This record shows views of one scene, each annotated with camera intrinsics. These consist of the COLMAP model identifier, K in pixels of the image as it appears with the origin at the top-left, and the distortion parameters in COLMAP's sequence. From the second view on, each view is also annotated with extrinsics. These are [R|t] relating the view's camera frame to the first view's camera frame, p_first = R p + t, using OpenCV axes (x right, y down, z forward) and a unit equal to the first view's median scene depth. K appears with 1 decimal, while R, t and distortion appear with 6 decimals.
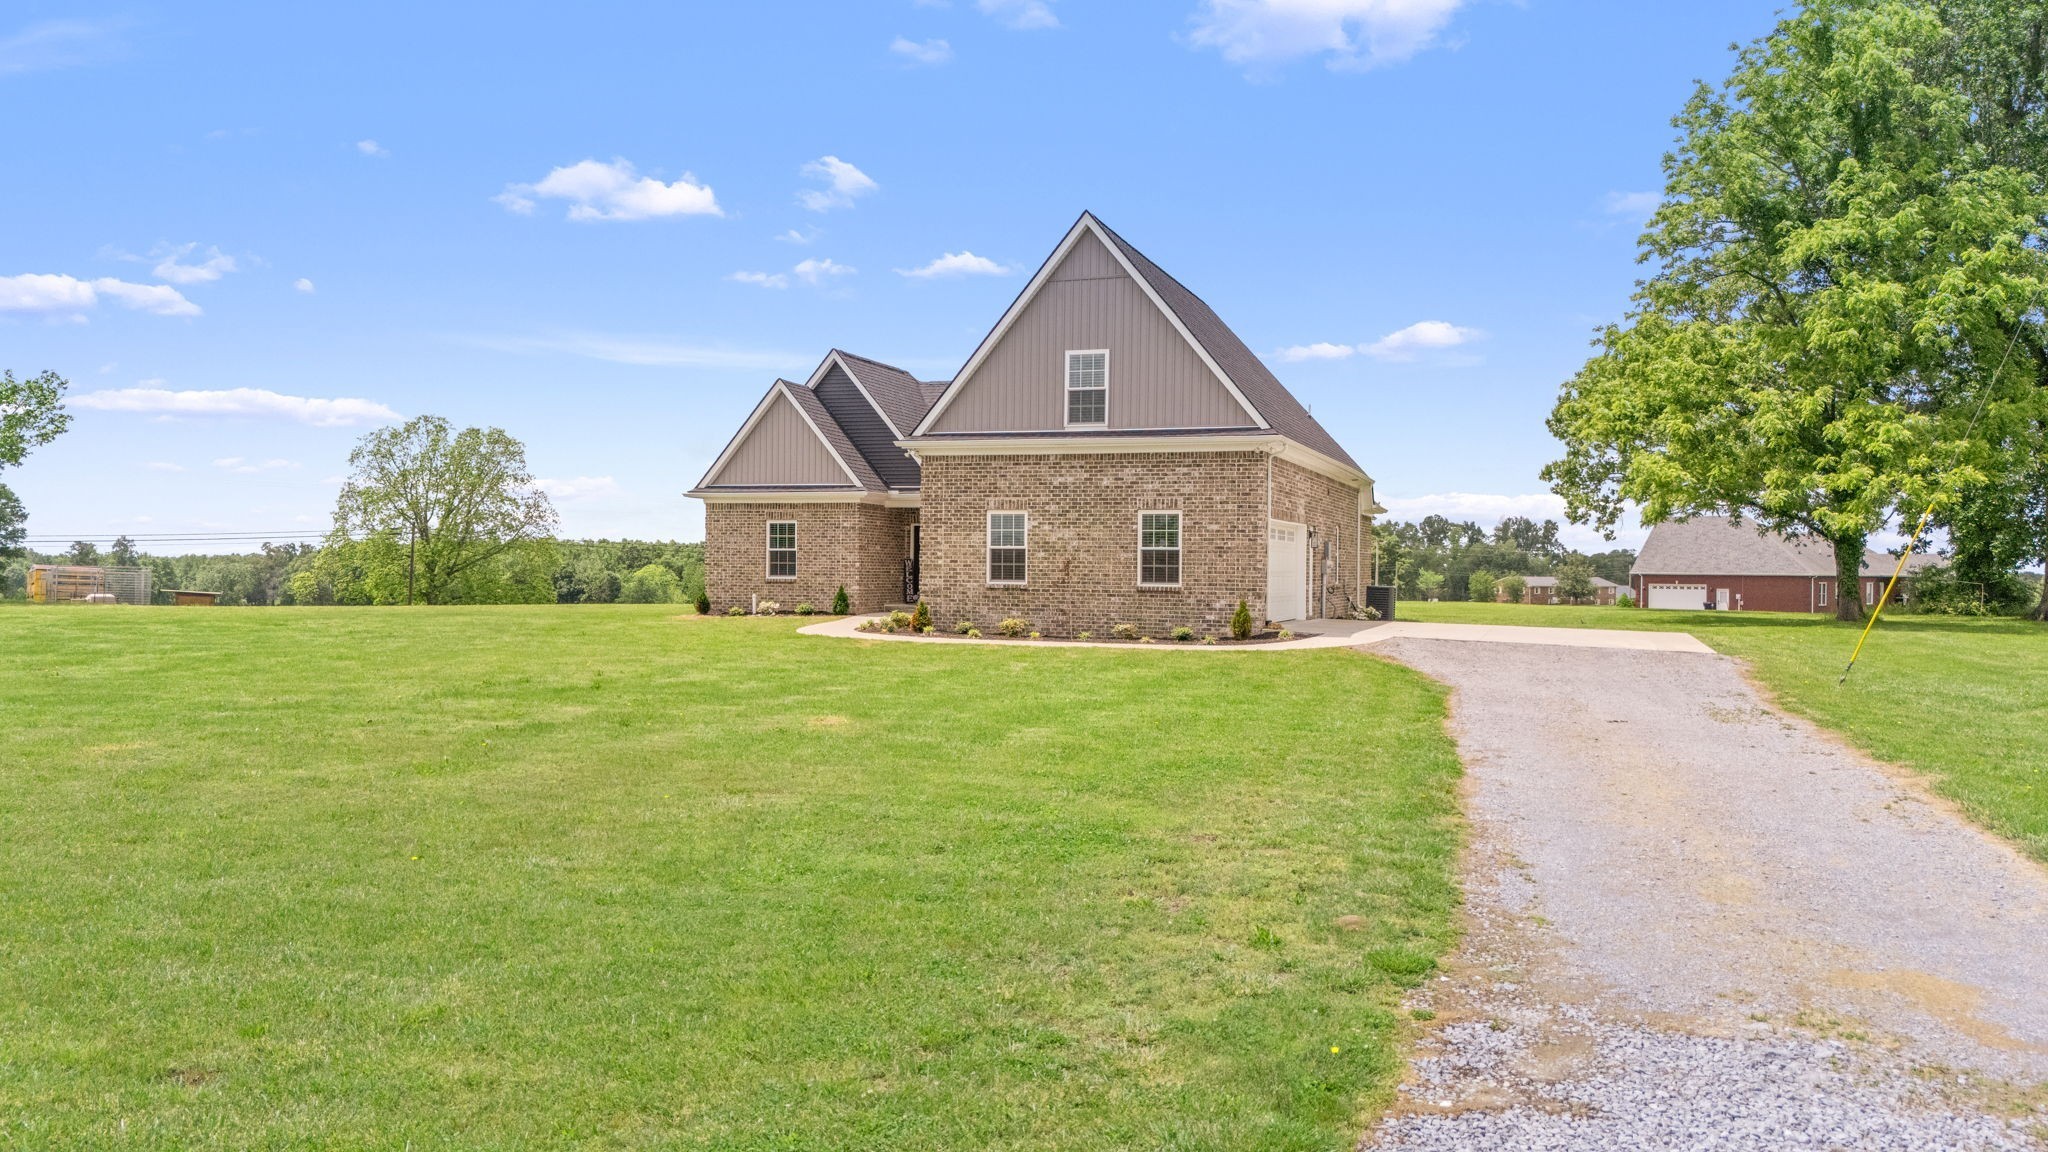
lens RADIAL K [[1538.7, 0, 1022.9], [0, 1538.7, 588.7], [0, 0, 1]] dist [0.070102, -0.056970]
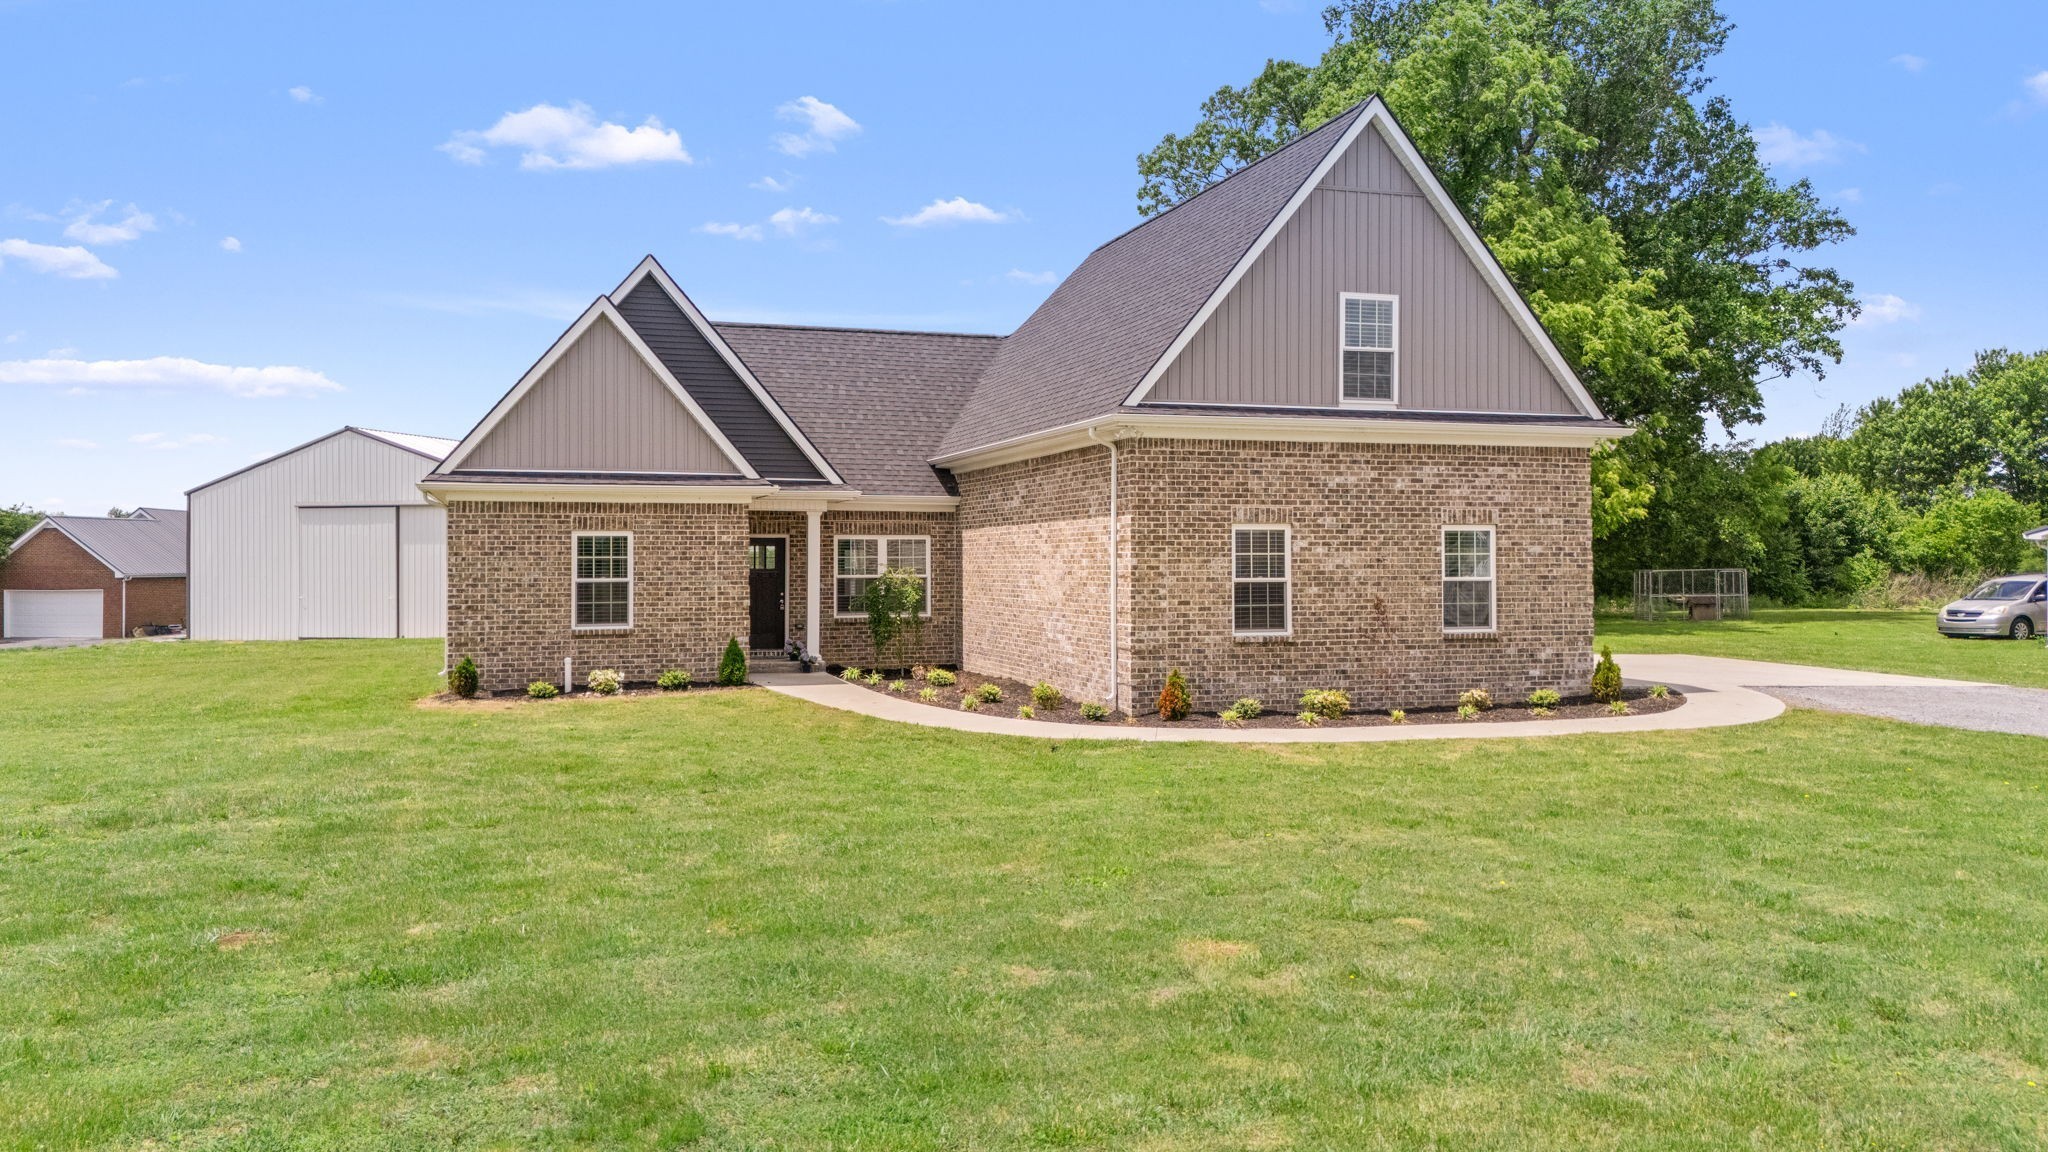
lens RADIAL K [[1538.7, 0, 1034.8], [0, 1538.7, 534.2], [0, 0, 1]] dist [0.070102, -0.056970]
pose [[0.791131, -0.002576, 0.611642, -0.397001], [0.019521, 0.999588, -0.021041, -0.027805], [-0.611335, 0.028586, 0.790855, 0.431307]]
